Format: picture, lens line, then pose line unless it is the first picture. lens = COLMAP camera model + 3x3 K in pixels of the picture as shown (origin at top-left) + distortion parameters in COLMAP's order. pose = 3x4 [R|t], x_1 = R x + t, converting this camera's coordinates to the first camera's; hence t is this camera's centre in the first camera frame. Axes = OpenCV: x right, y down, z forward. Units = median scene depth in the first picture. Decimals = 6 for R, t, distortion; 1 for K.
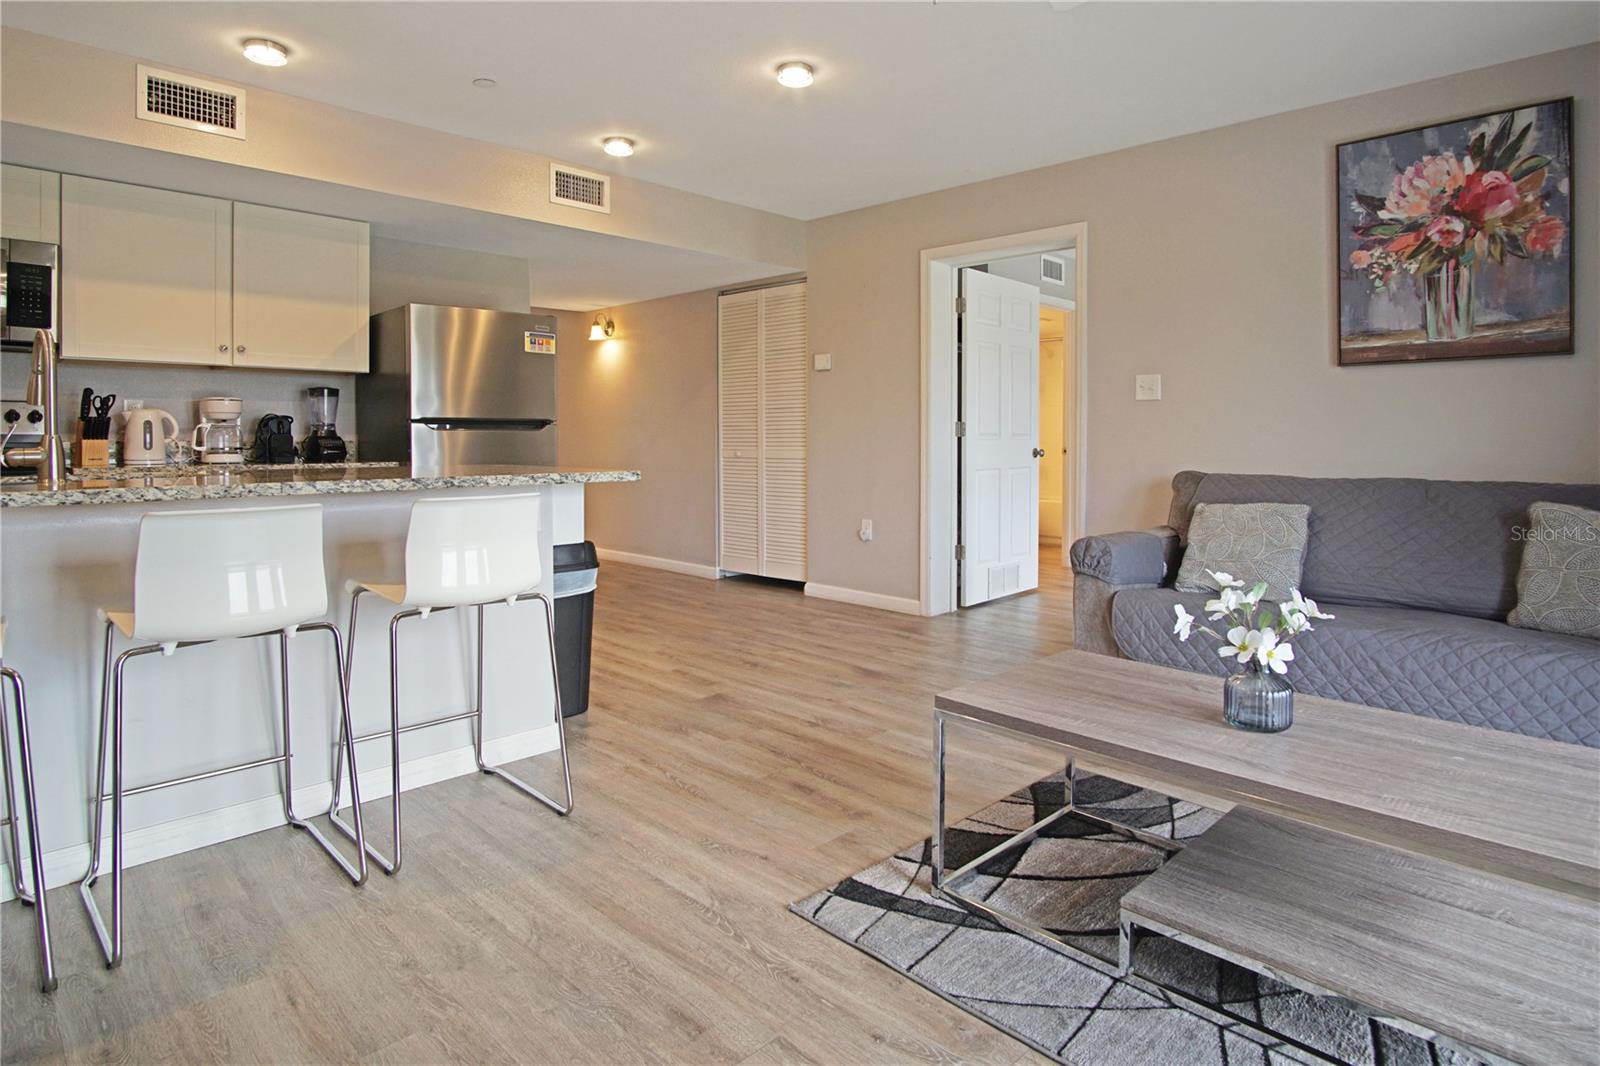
lens RADIAL K [[895.2, 0, 816.7], [0, 895.2, 451.5], [0, 0, 1]] dist [-0.017120, 0.001021]
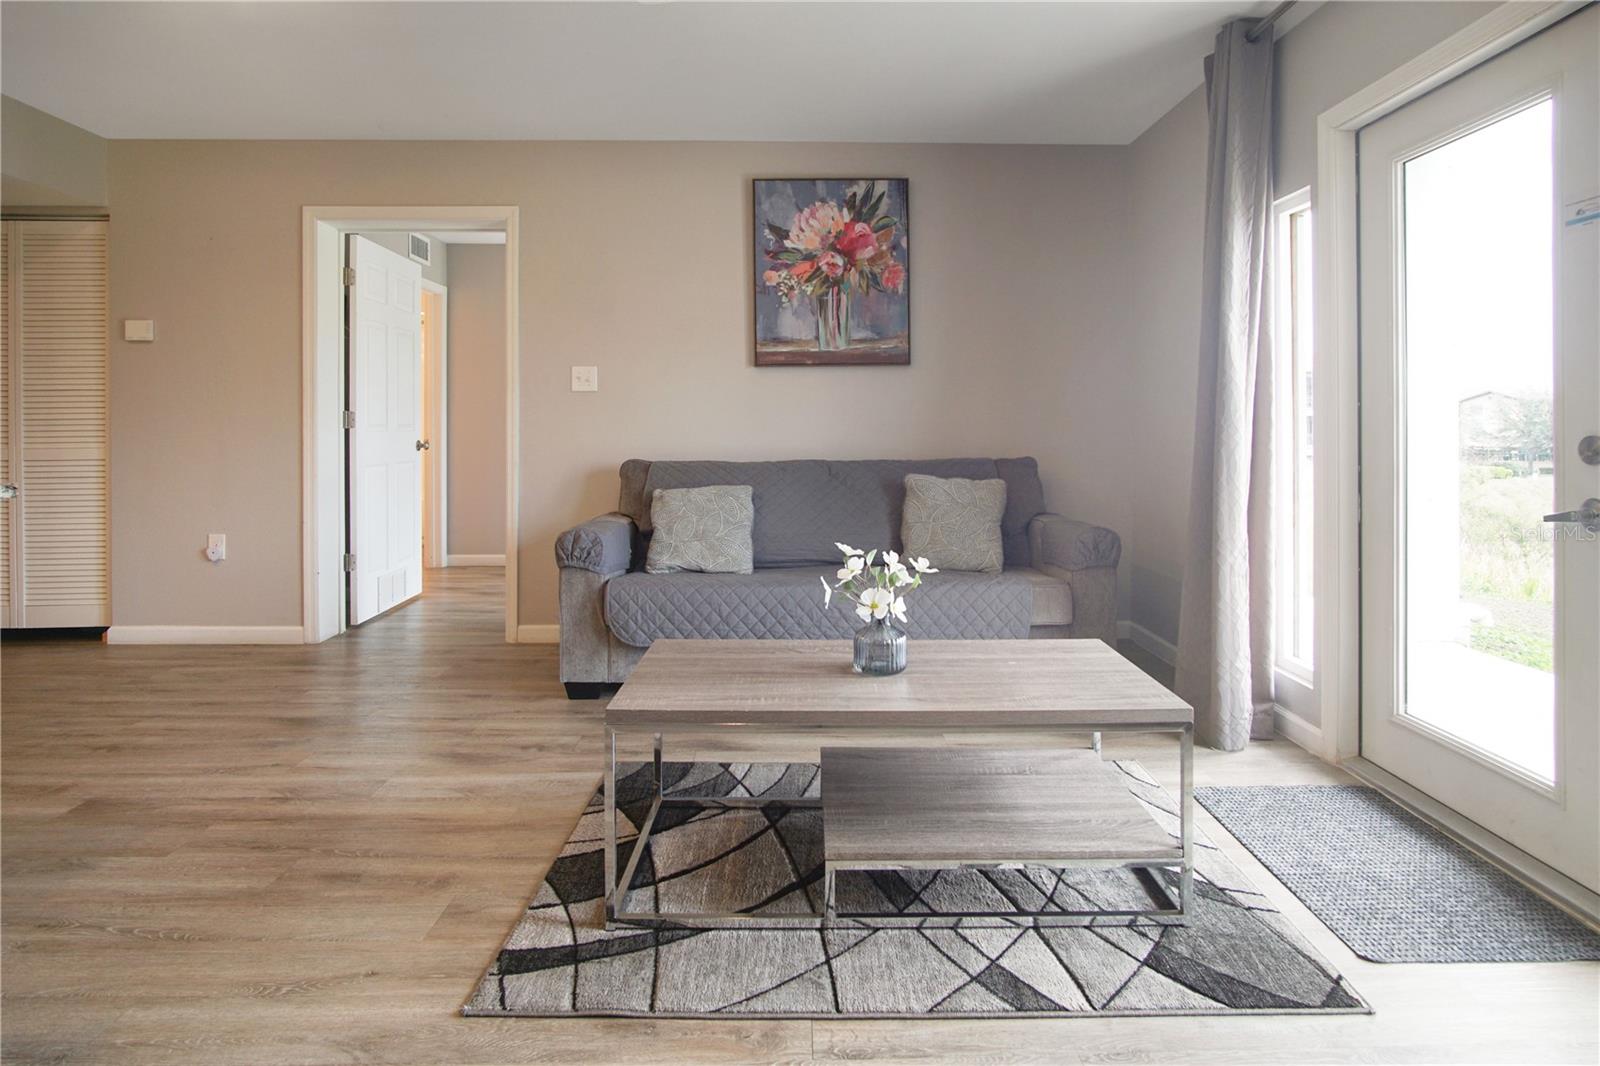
lens RADIAL K [[901.1, 0, 821.1], [0, 901.1, 425.7], [0, 0, 1]] dist [-0.026783, 0.010733]
pose [[0.700423, -0.003377, 0.713720, -0.226770], [0.016680, 0.999793, -0.011639, -0.002600], [-0.713533, 0.020058, 0.700335, 0.117631]]
